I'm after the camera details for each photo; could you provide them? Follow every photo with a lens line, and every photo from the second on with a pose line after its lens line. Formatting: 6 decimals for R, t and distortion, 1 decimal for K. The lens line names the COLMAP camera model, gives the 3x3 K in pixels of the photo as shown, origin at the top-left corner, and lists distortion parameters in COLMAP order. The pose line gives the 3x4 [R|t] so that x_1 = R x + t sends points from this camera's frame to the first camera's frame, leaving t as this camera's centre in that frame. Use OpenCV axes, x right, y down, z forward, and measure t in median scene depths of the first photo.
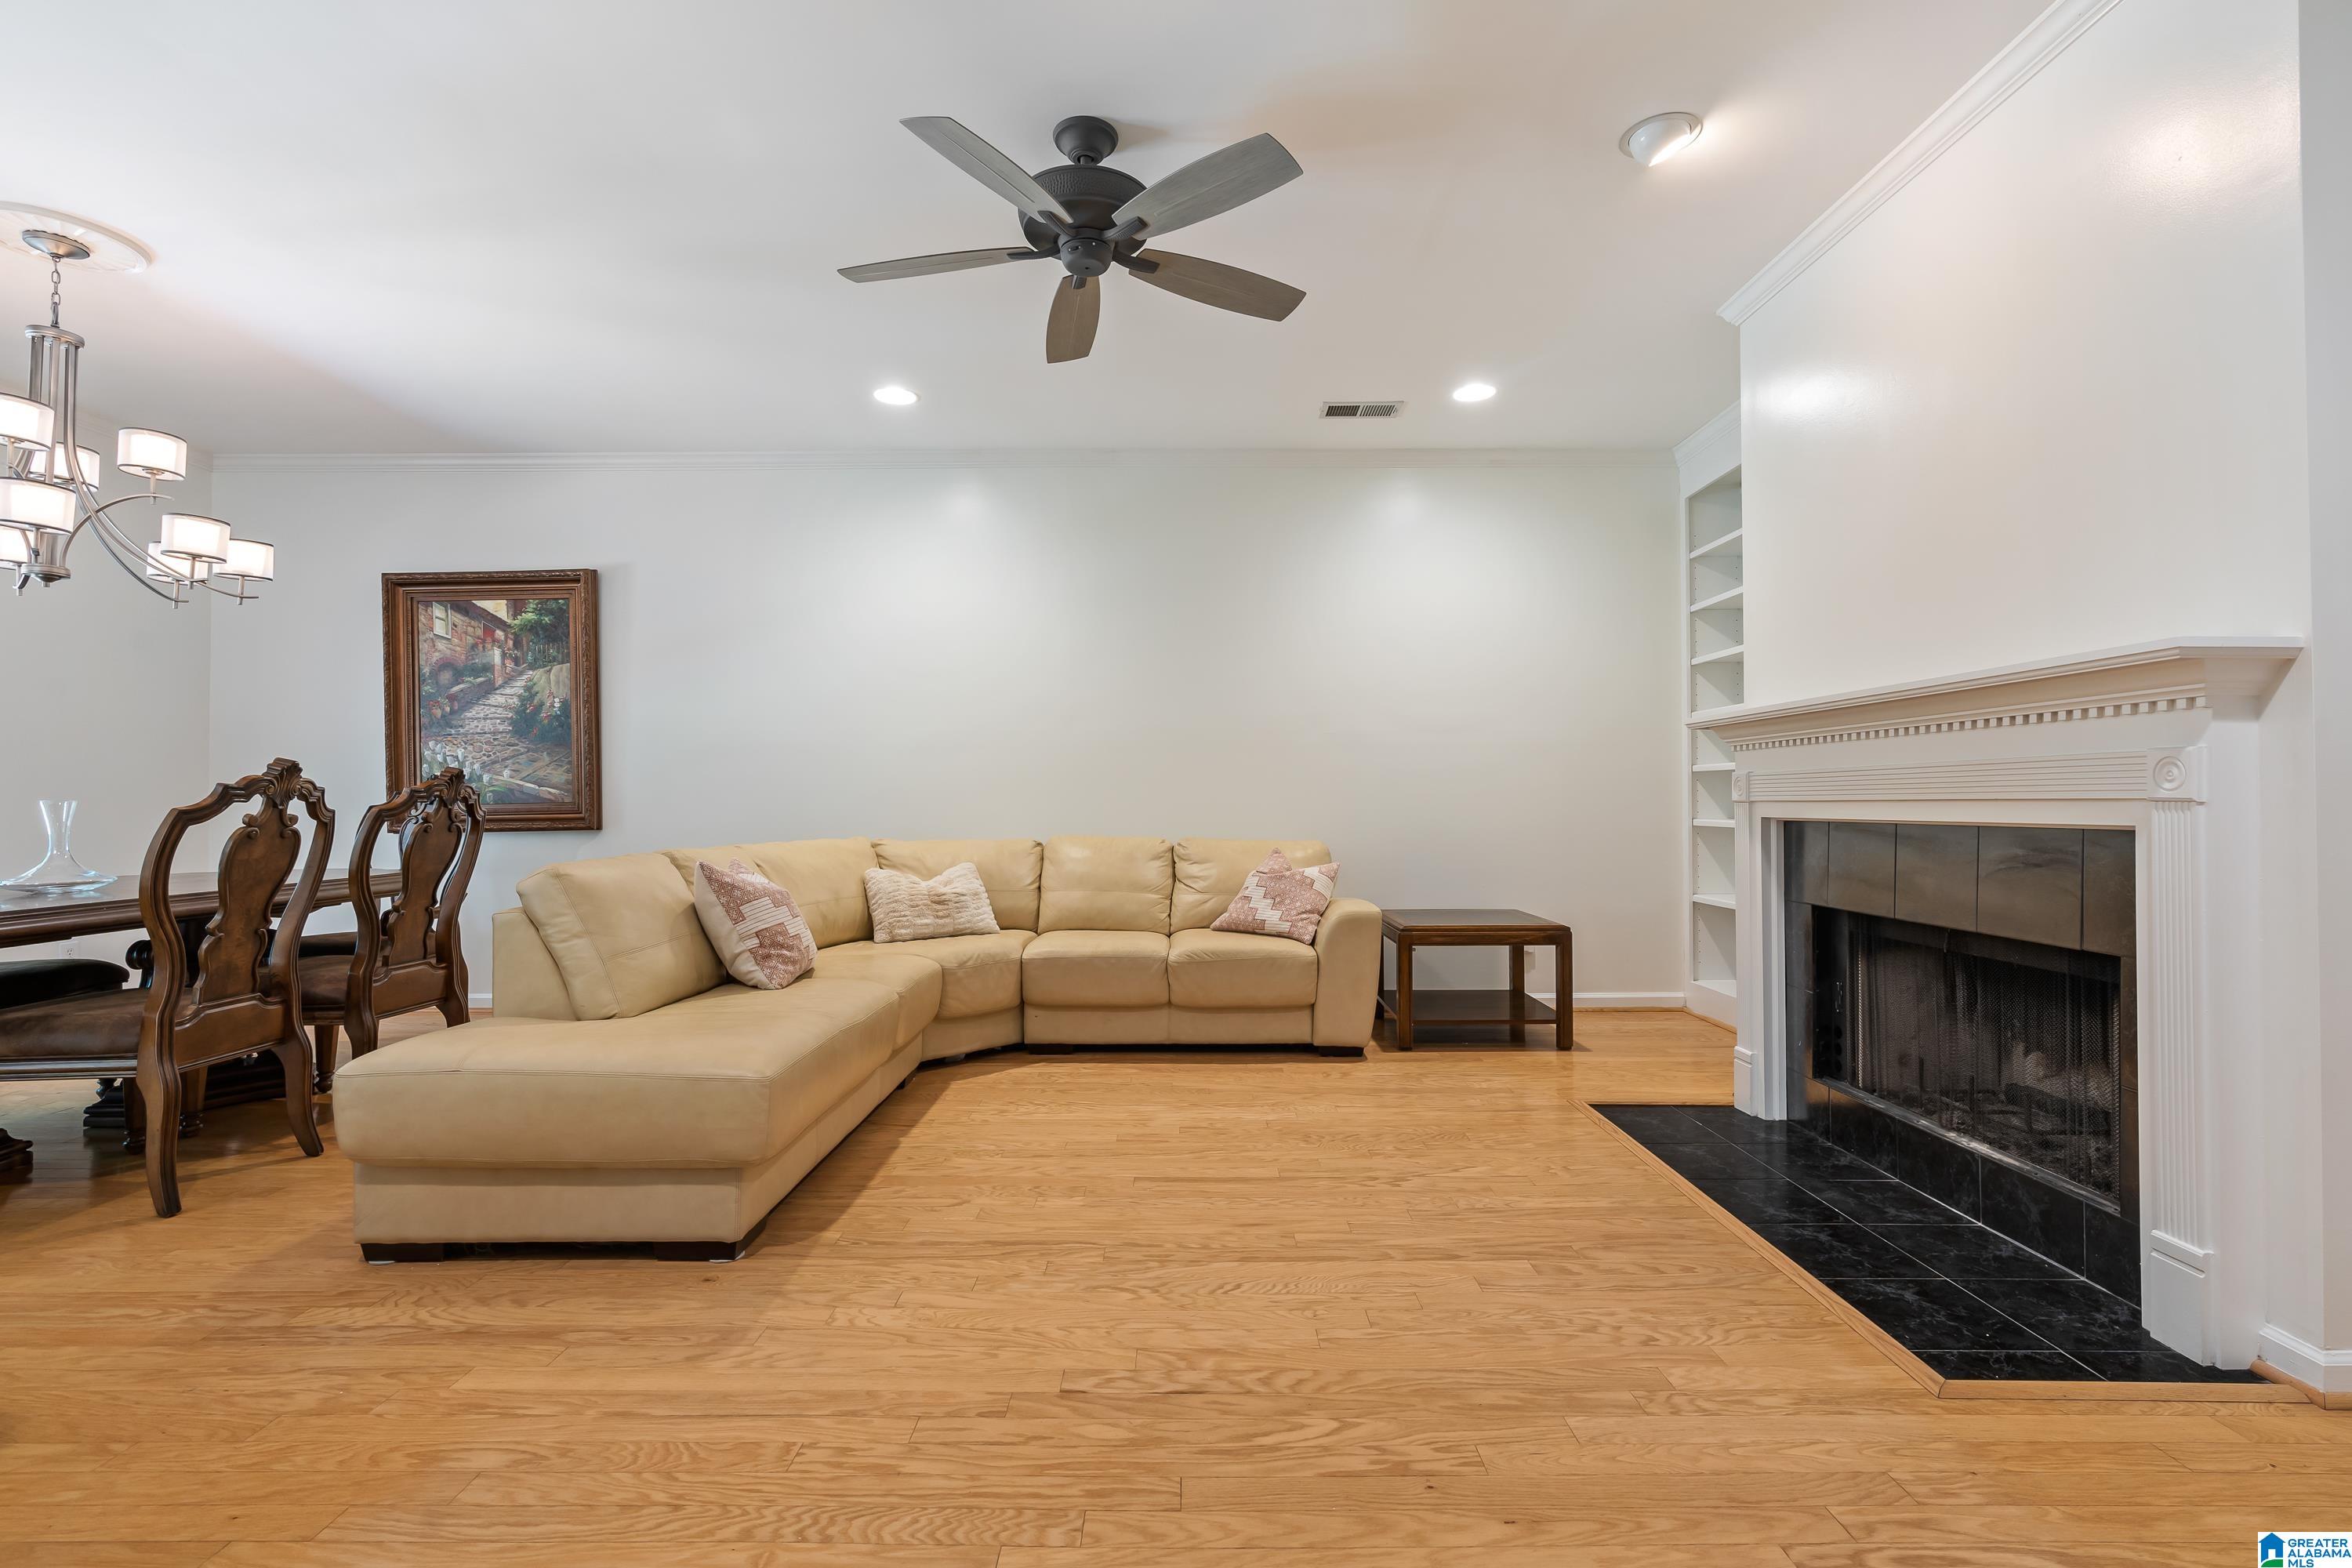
lens RADIAL K [[1076.3, 0, 1175.6], [0, 1076.3, 785.0], [0, 0, 1]] dist [-0.007122, 0.002444]
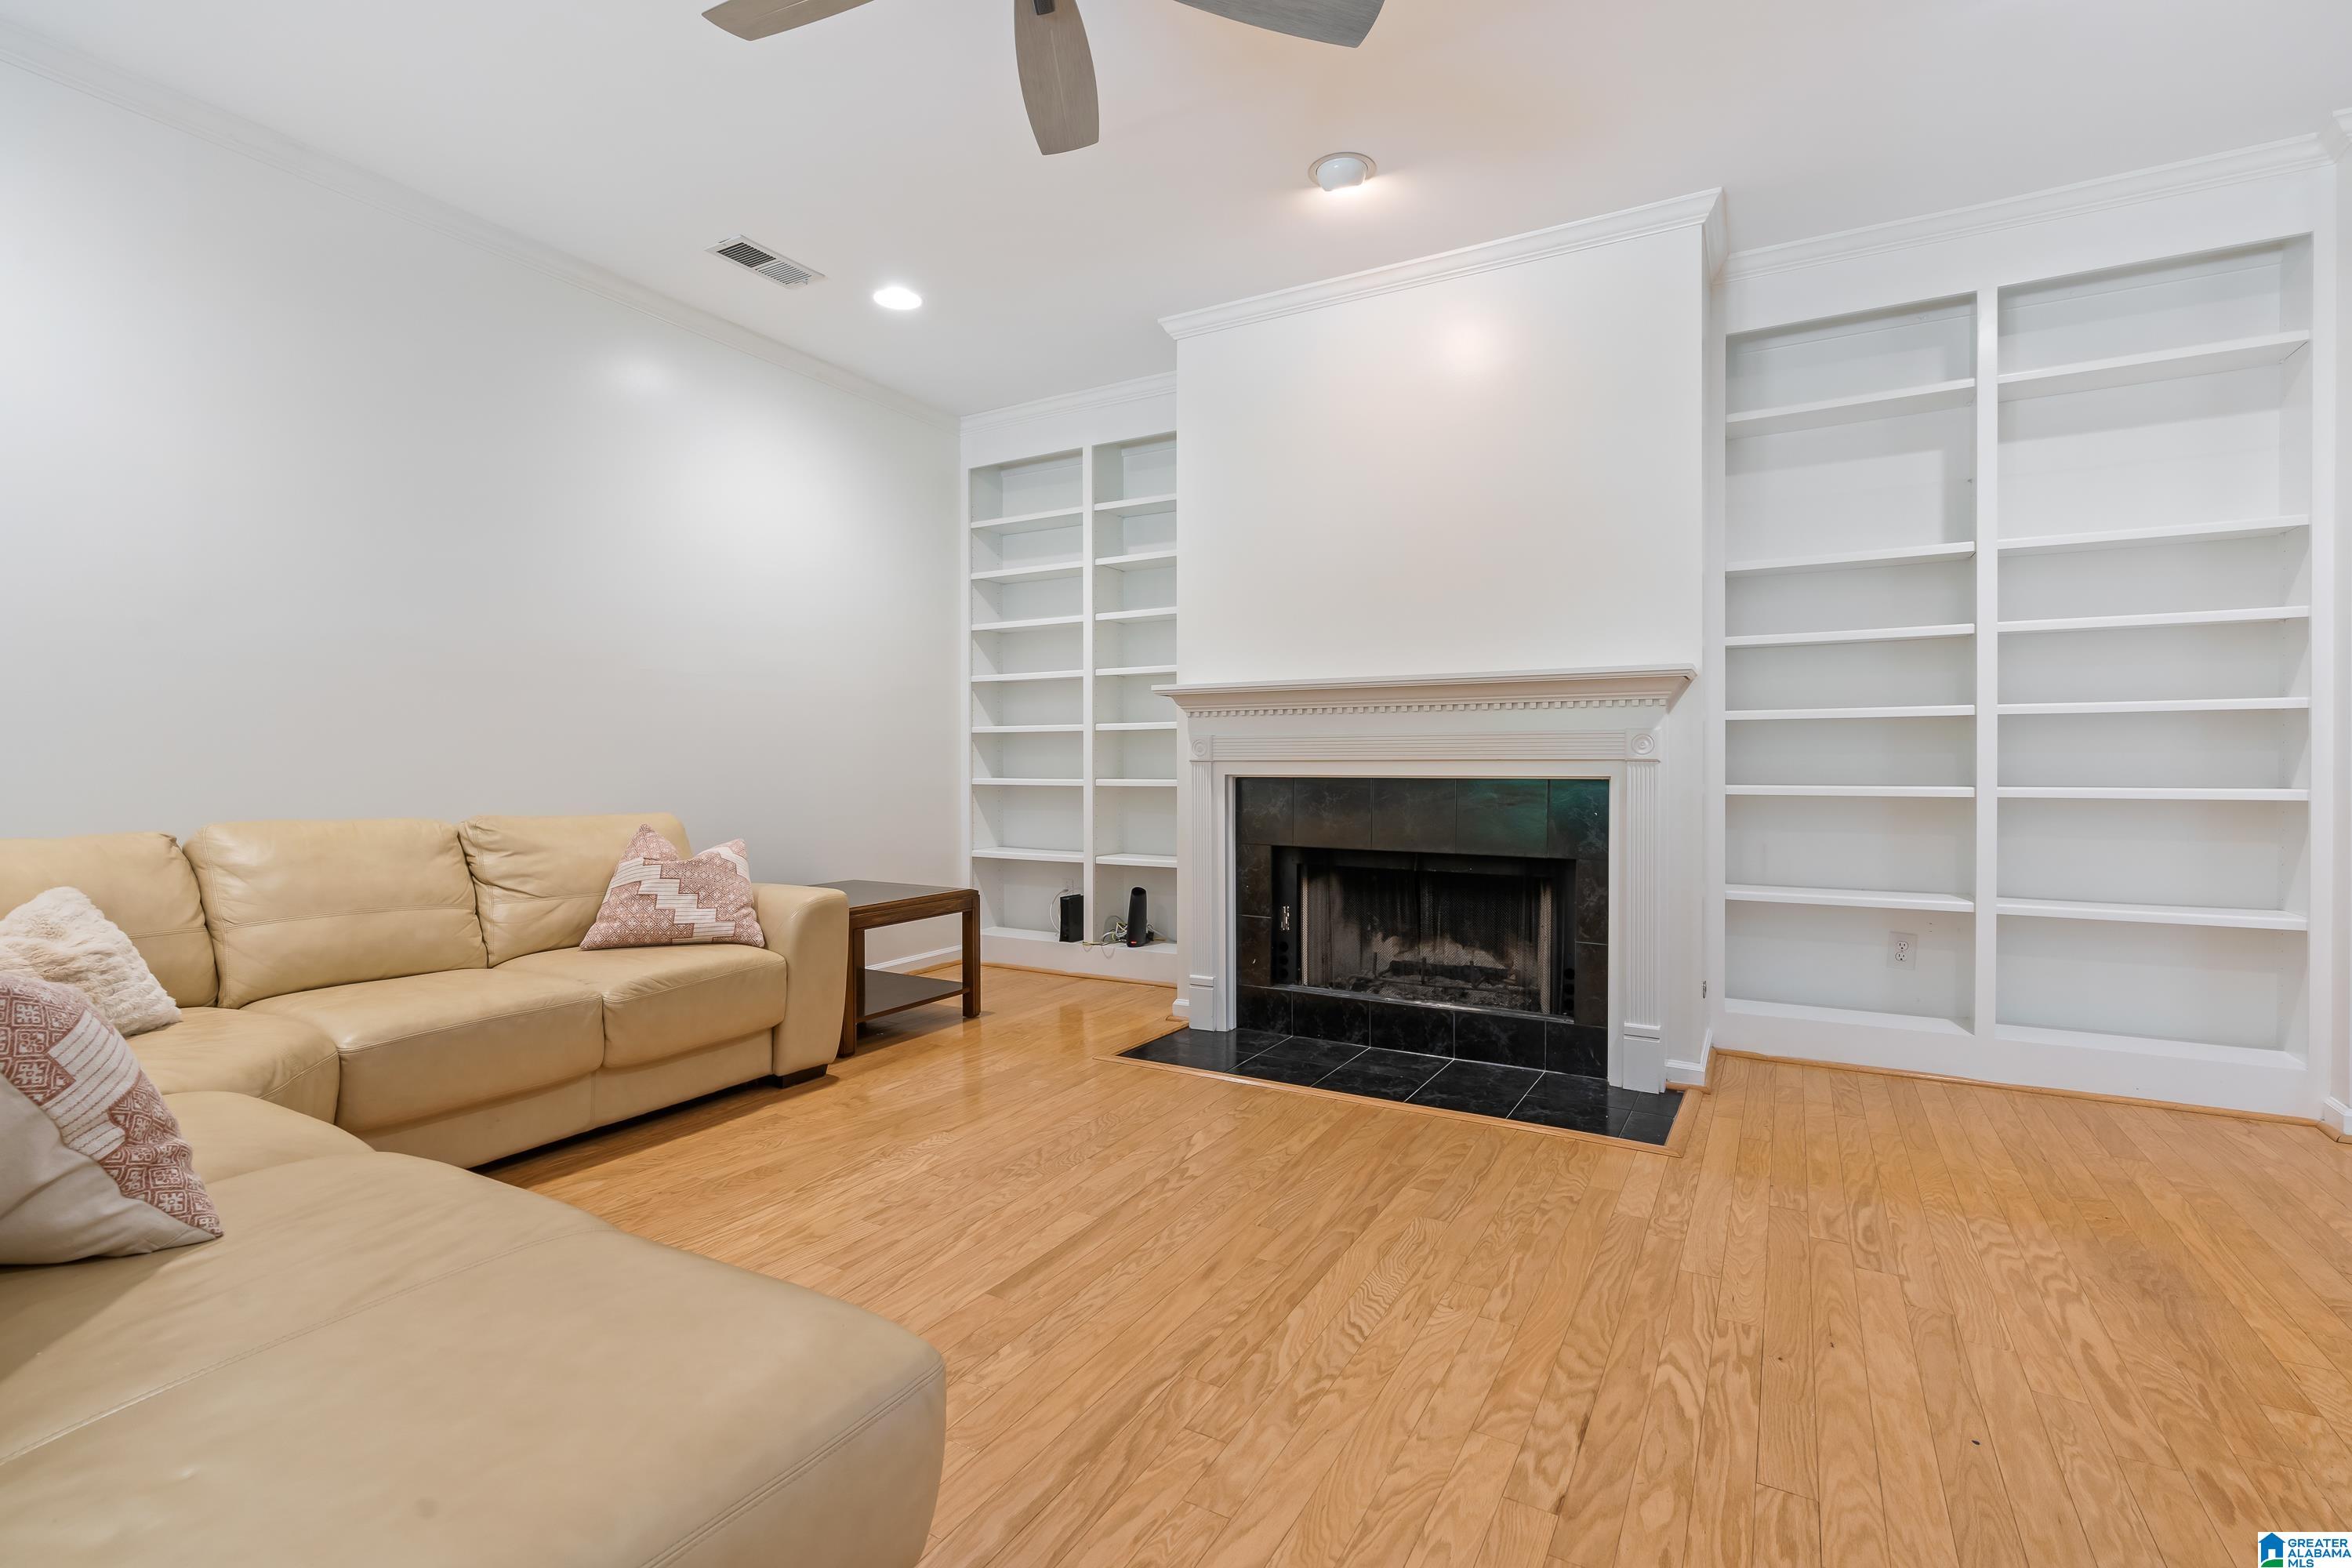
lens RADIAL K [[1076.3, 0, 1164.9], [0, 1076.3, 768.9], [0, 0, 1]] dist [-0.007122, 0.002444]
pose [[0.490786, -0.003825, 0.871272, -0.524403], [-0.014329, 0.999820, 0.012460, 0.010514], [-0.871162, -0.018599, 0.490643, 0.497951]]
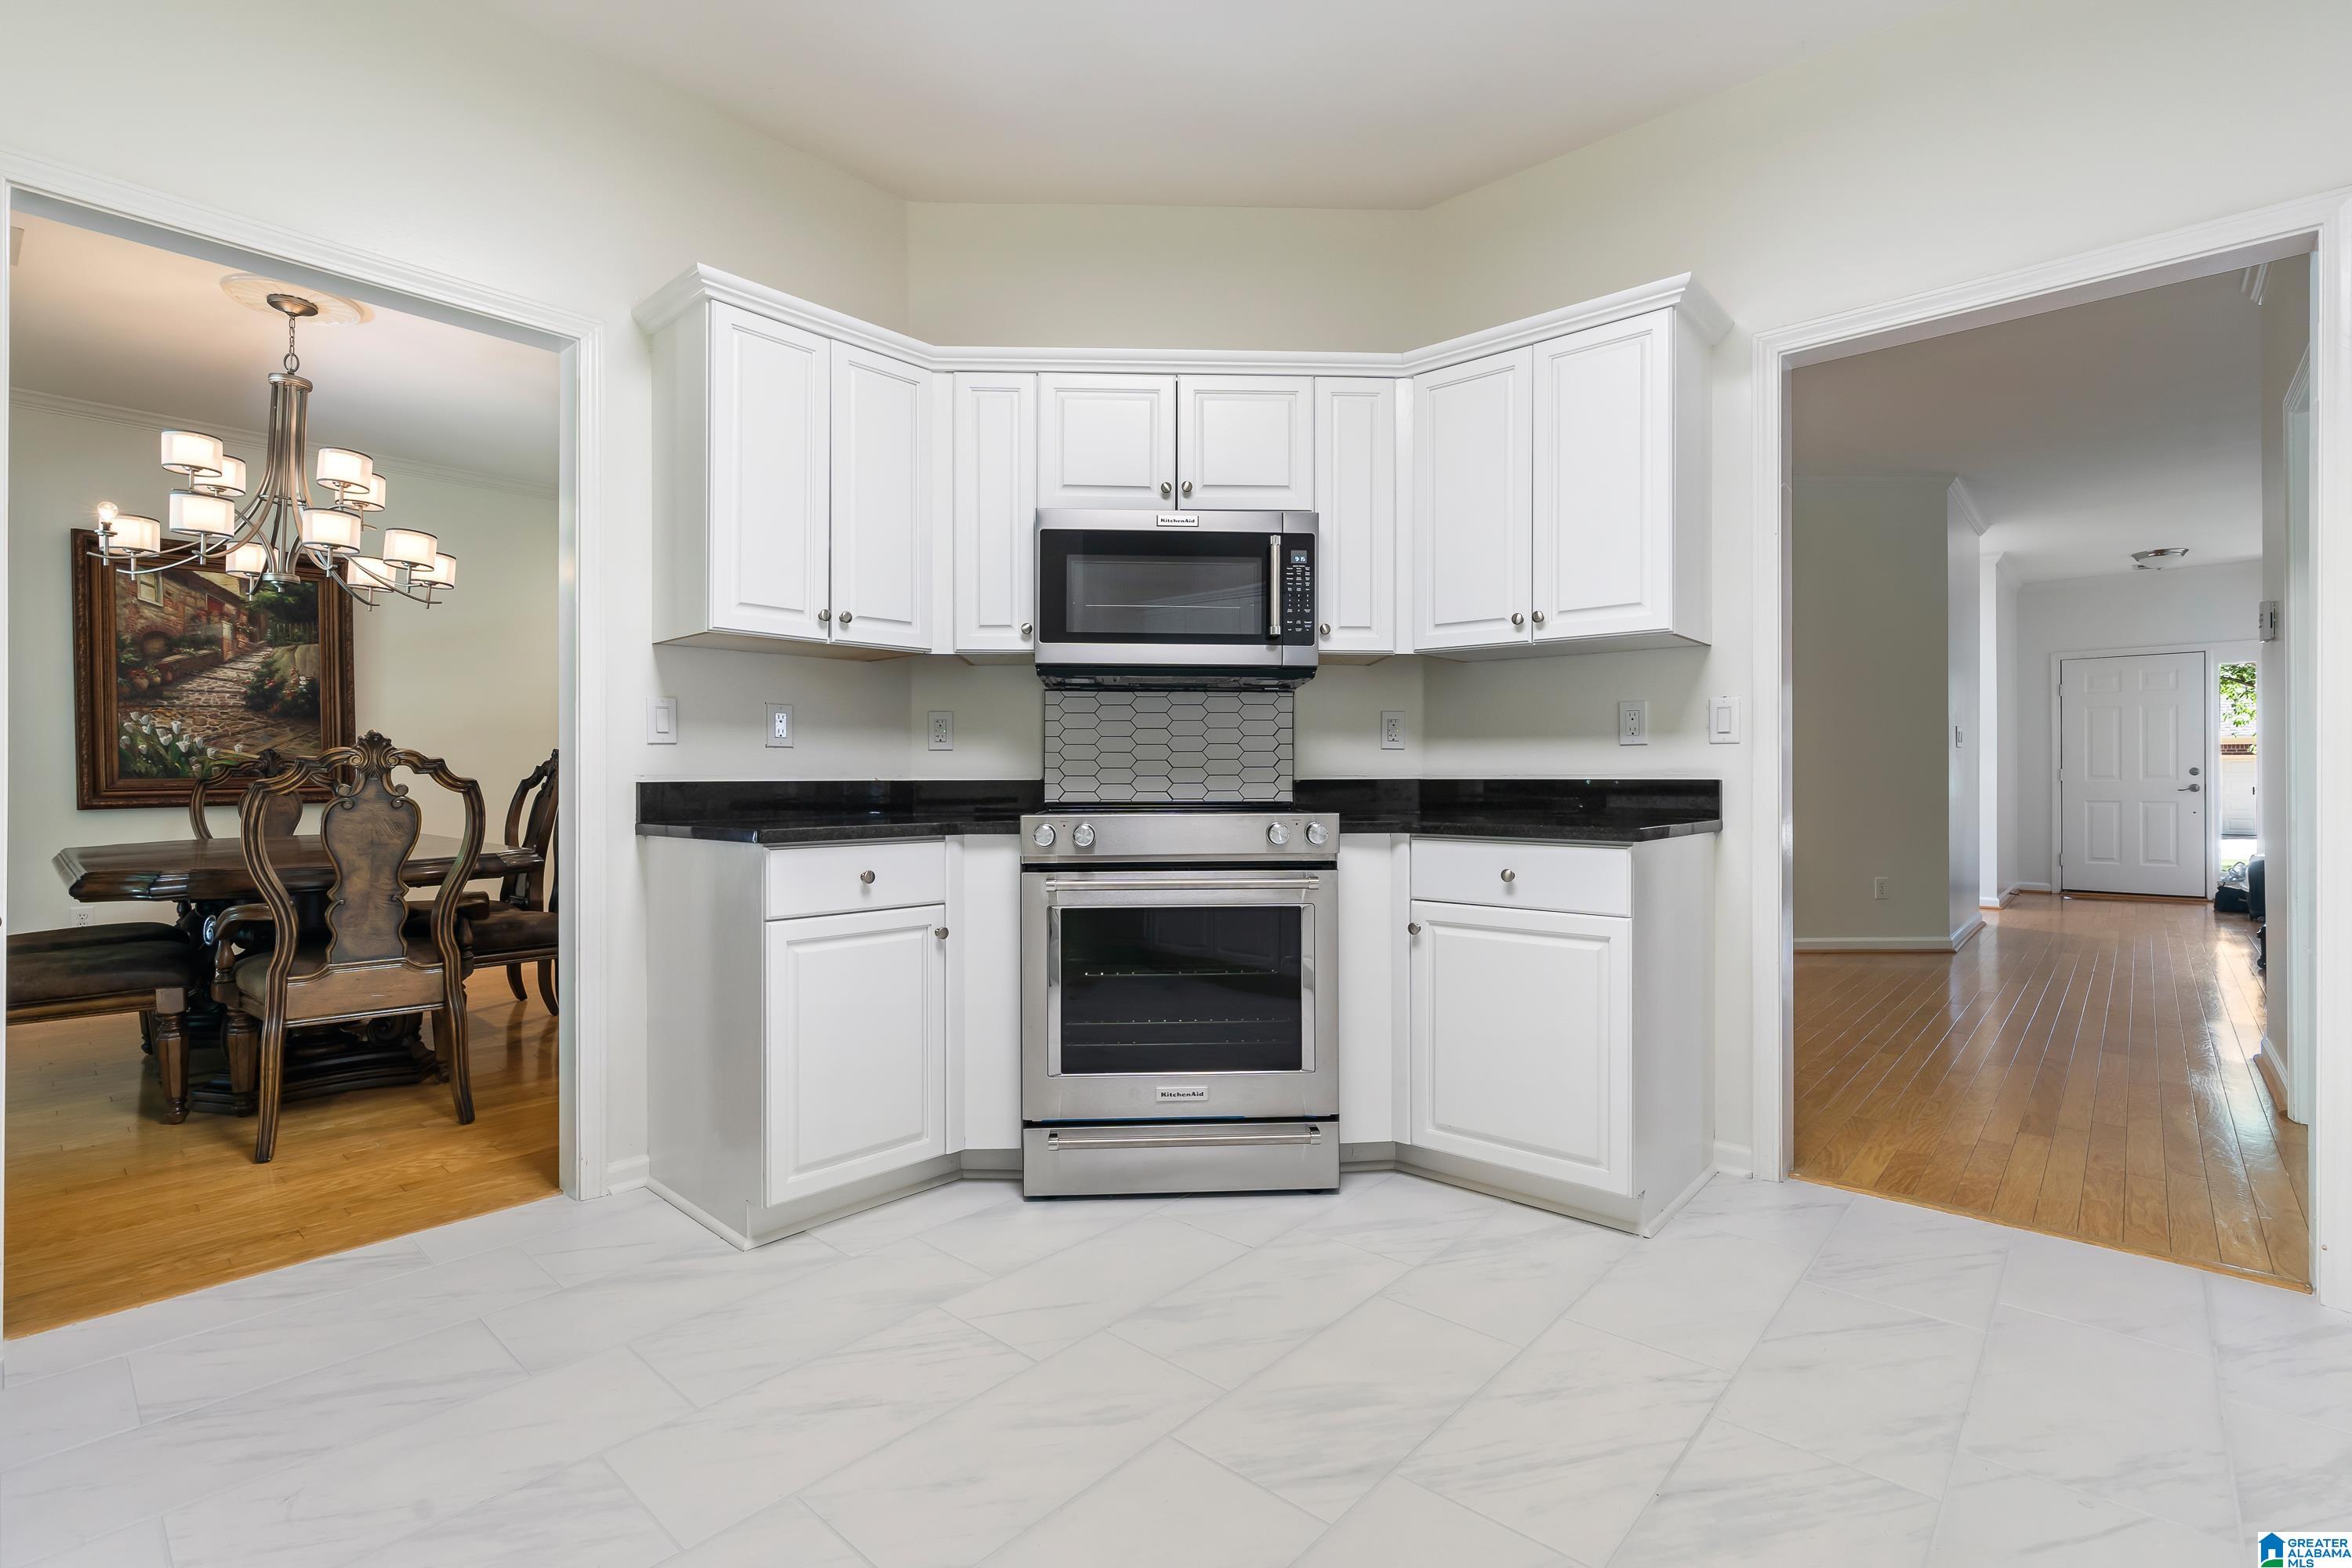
lens RADIAL K [[1076.3, 0, 1196.0], [0, 1076.3, 777.5], [0, 0, 1]] dist [-0.007122, 0.002444]
pose [[0.665410, 0.005748, 0.746456, -1.257574], [-0.013847, 0.999893, 0.004644, -0.000065], [-0.746350, -0.013426, 0.665419, -0.545459]]
